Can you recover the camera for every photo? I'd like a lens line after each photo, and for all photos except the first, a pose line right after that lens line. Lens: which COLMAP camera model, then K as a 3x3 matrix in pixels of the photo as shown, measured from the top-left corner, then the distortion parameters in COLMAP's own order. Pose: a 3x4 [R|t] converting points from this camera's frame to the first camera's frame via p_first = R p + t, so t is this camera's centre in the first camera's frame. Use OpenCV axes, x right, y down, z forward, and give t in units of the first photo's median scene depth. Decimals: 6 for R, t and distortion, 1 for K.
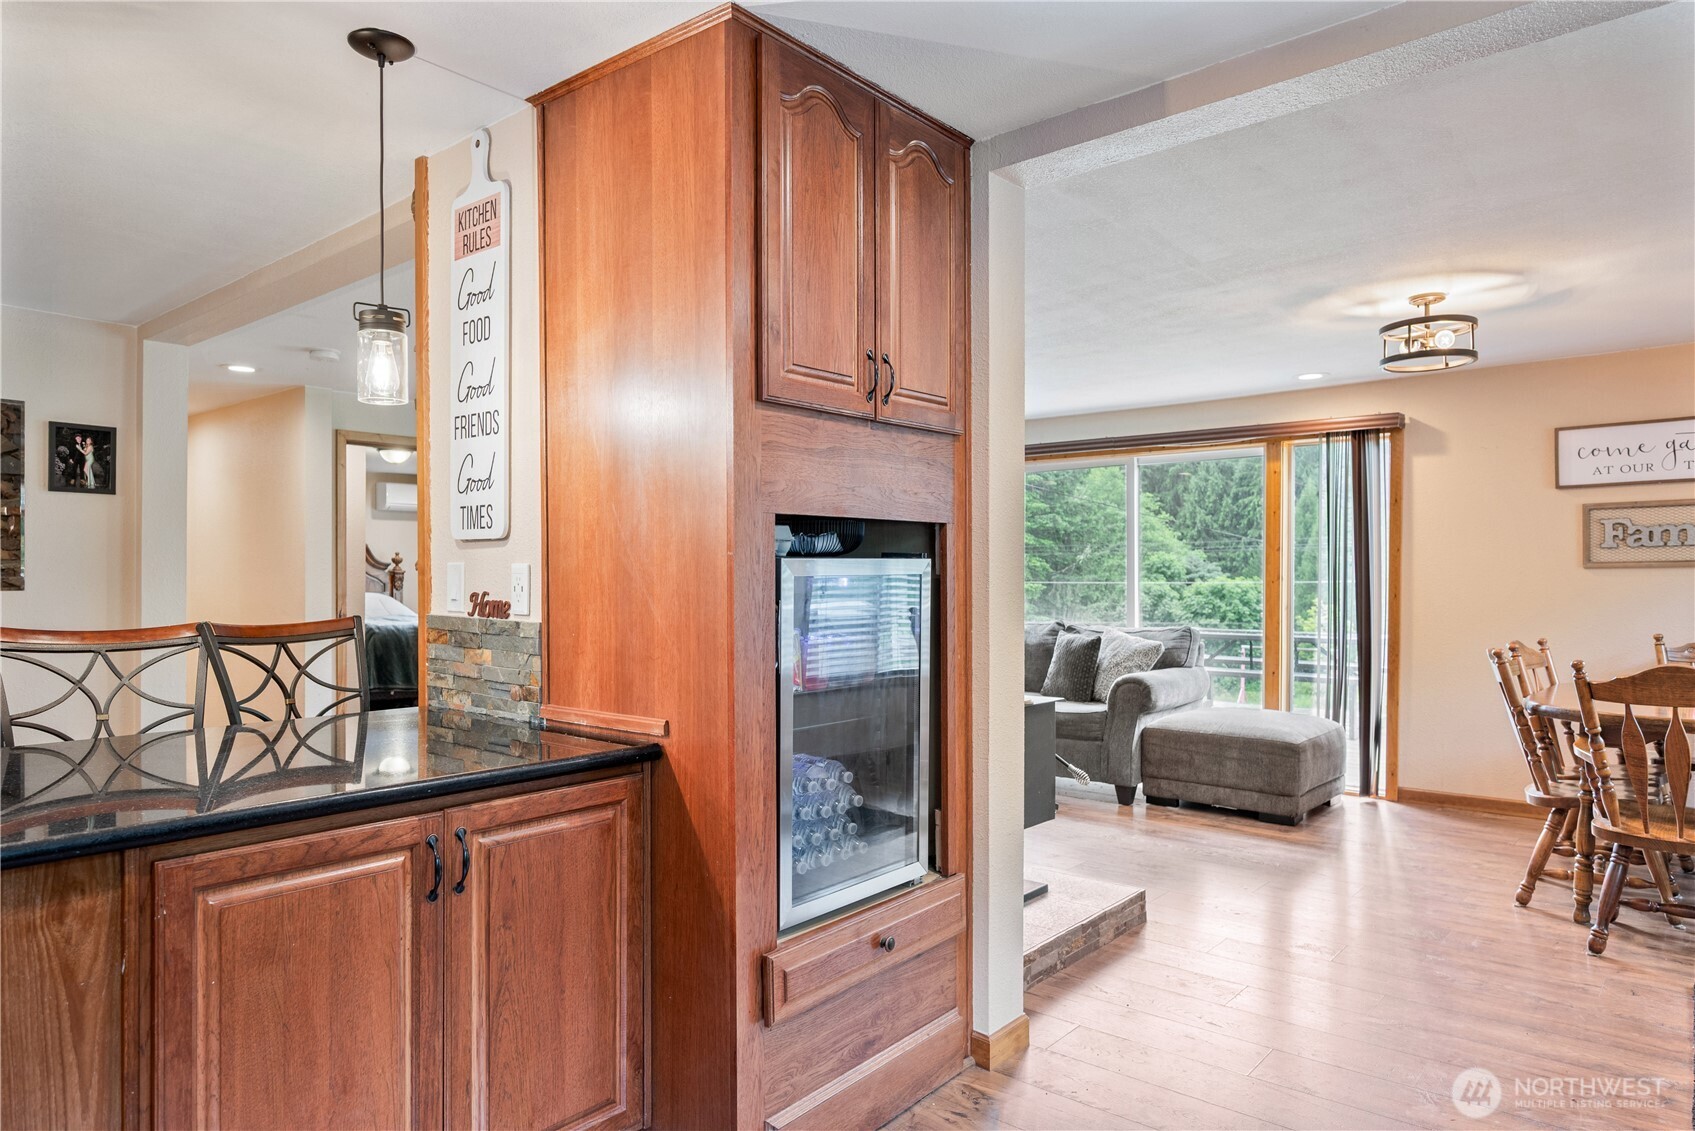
lens RADIAL K [[1043.5, 0, 847.9], [0, 1043.5, 573.1], [0, 0, 1]] dist [0.002888, 0.000636]
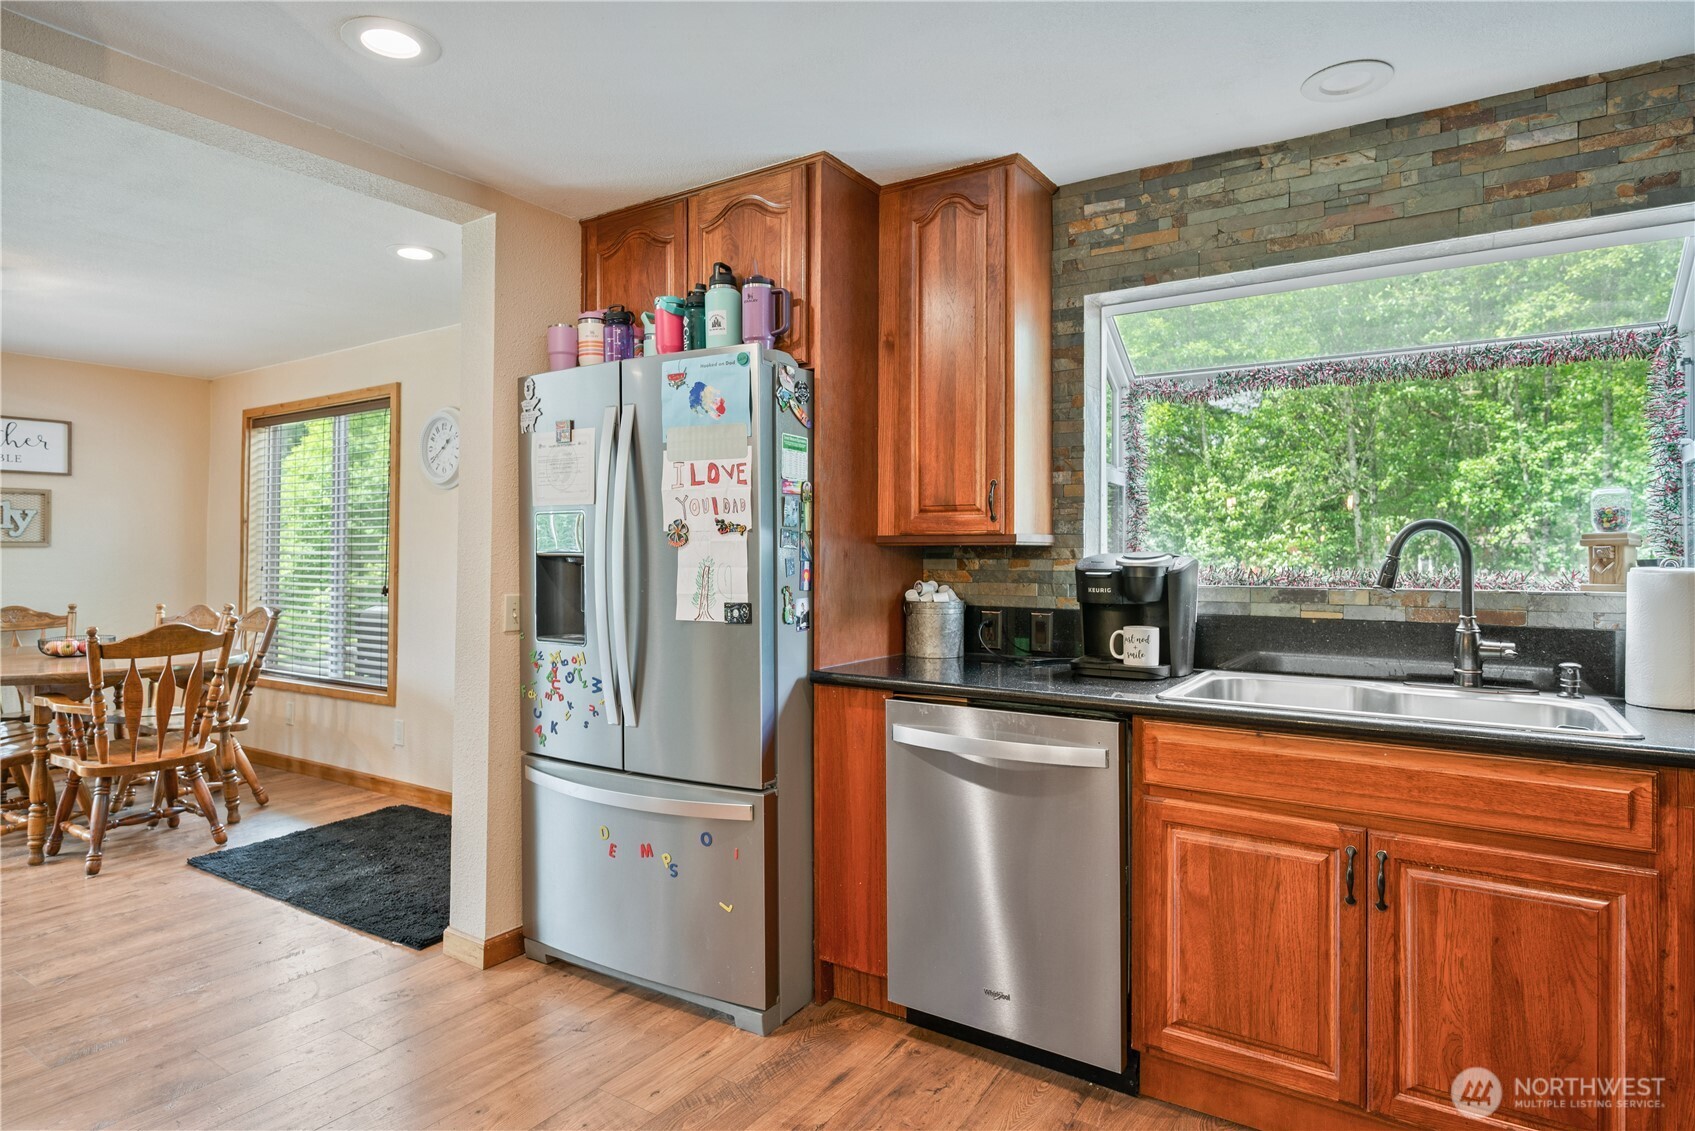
lens RADIAL K [[923.1, 0, 850.0], [0, 923.1, 549.6], [0, 0, 1]] dist [-0.000573, 0.000847]
pose [[-0.111055, 0.010371, 0.993760, -0.558480], [-0.006418, 0.999917, -0.011152, 0.003752], [-0.993794, -0.007616, -0.110979, 0.361686]]
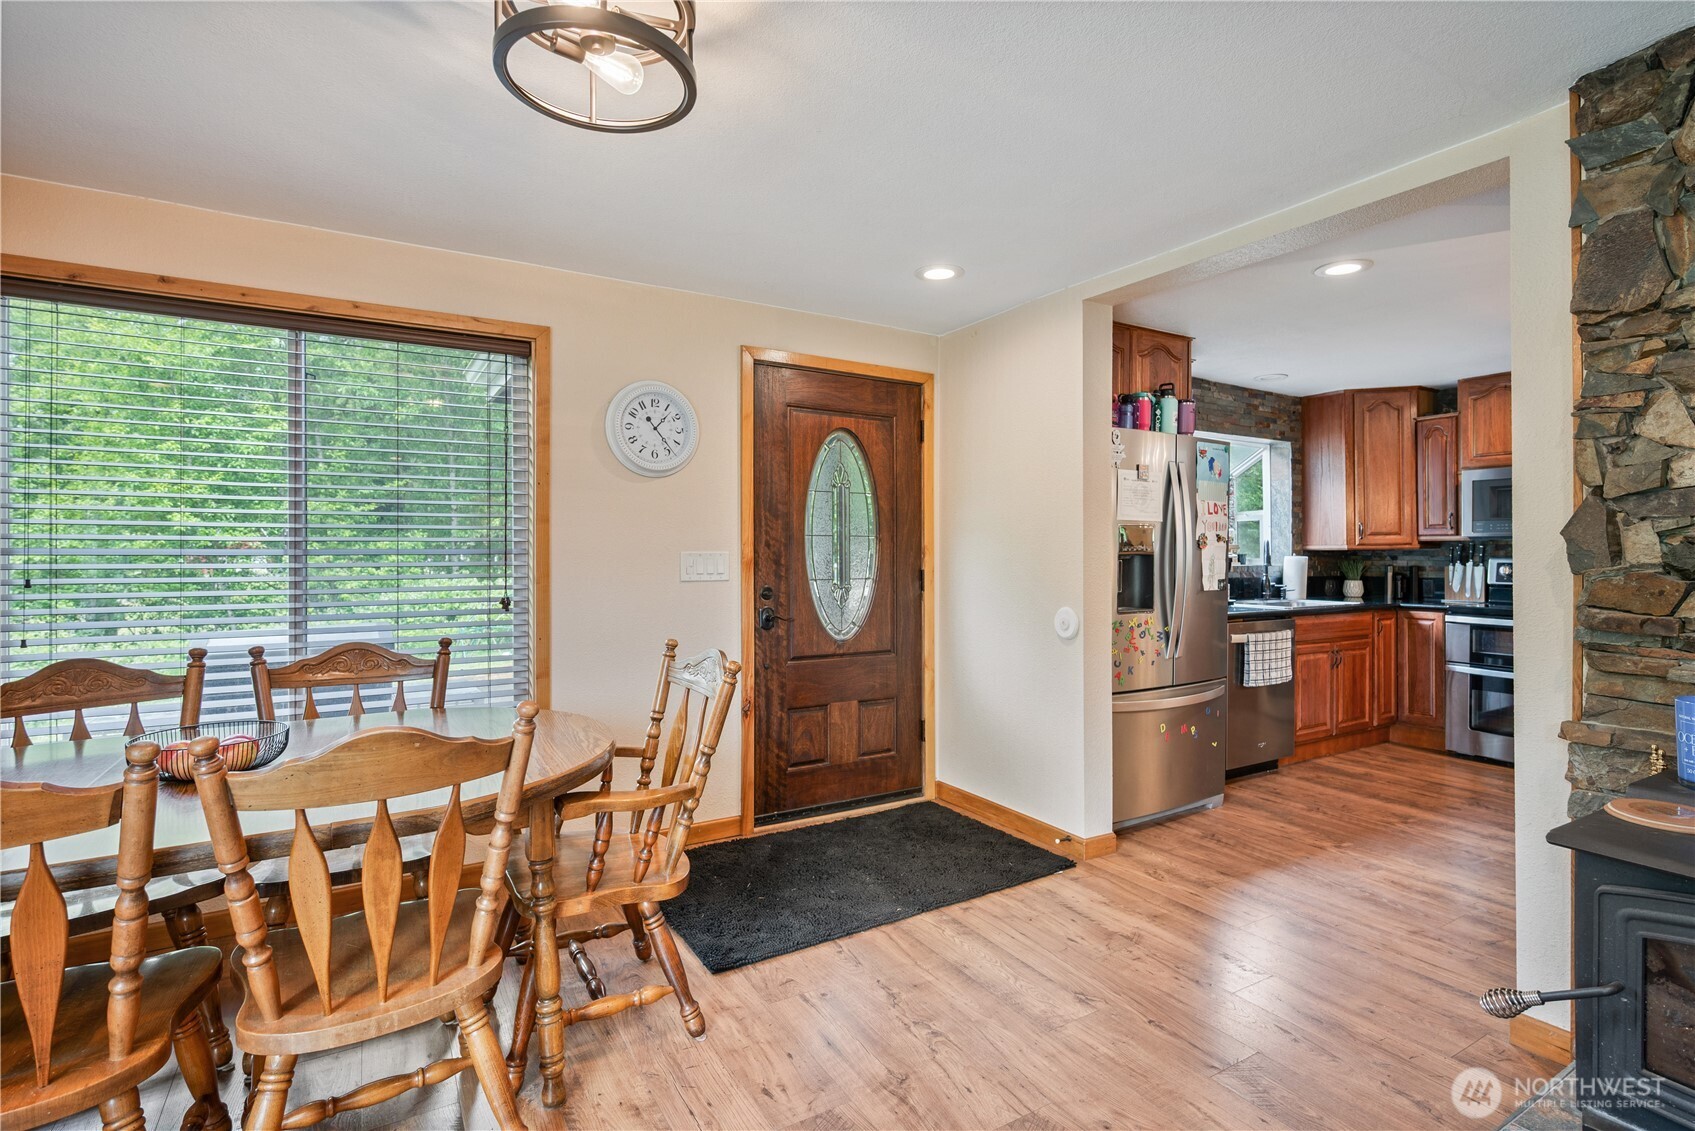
lens RADIAL K [[805.2, 0, 844.7], [0, 805.2, 557.6], [0, 0, 1]] dist [0.000274, -0.000864]
pose [[-0.939677, 0.003037, 0.342050, 0.535820], [0.002933, 0.999995, -0.000820, 0.006475], [-0.342051, 0.000232, -0.939682, 2.049306]]
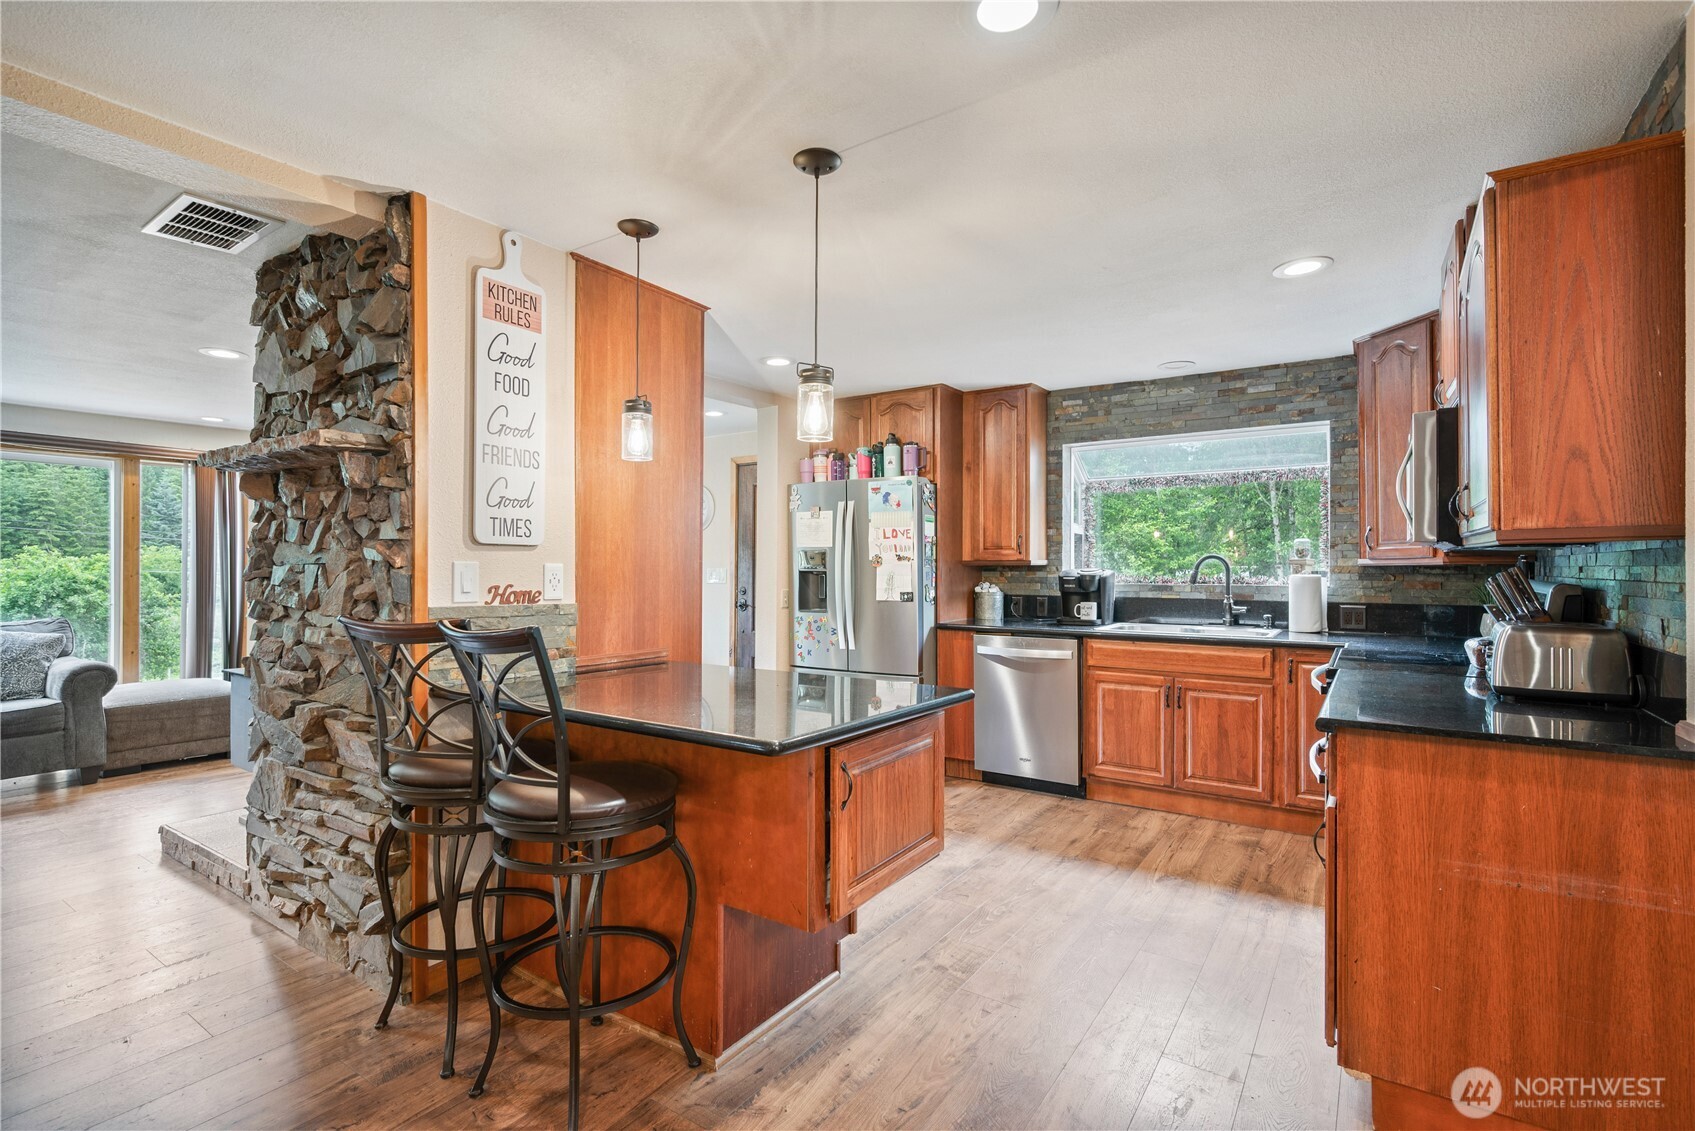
lens RADIAL K [[778.7, 0, 852.3], [0, 778.7, 572.4], [0, 0, 1]] dist [-0.000849, 0.000042]
pose [[-0.096626, -0.003742, 0.995314, -1.354952], [-0.002764, 0.999990, 0.003491, -0.001831], [-0.995317, -0.002414, -0.096636, 0.663173]]
